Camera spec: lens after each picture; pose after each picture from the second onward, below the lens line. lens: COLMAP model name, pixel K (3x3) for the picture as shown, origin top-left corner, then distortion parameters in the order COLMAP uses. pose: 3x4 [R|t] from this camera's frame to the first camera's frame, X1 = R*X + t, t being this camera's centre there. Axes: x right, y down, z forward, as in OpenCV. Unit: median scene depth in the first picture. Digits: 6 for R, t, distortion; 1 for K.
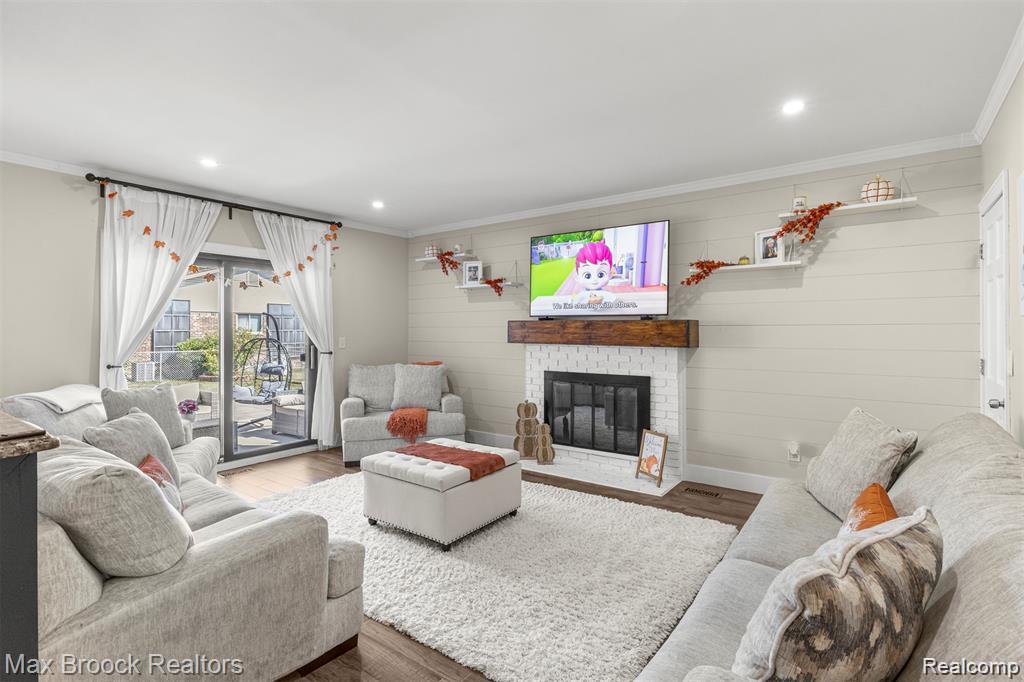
lens RADIAL K [[498.9, 0, 511.0], [0, 498.9, 336.3], [0, 0, 1]] dist [0.002598, 0.000261]
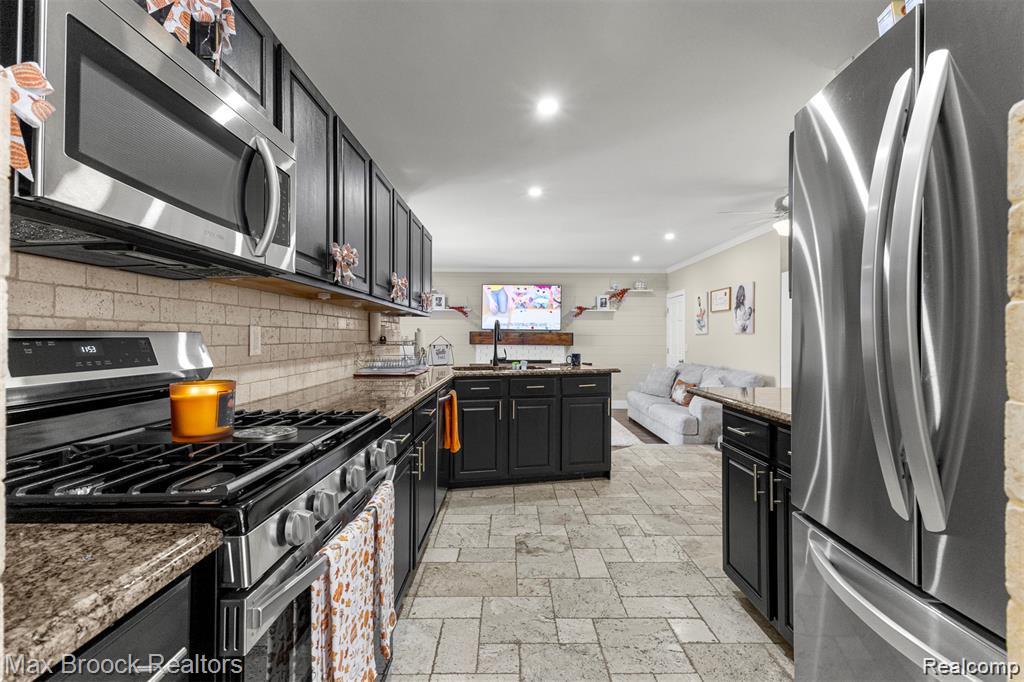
lens RADIAL K [[439.1, 0, 513.4], [0, 439.1, 338.6], [0, 0, 1]] dist [-0.003755, -0.000037]
pose [[0.796591, -0.000006, 0.604519, -0.979059], [0.003100, 0.999987, -0.004075, -0.000832], [-0.604511, 0.005120, 0.796580, -0.360266]]
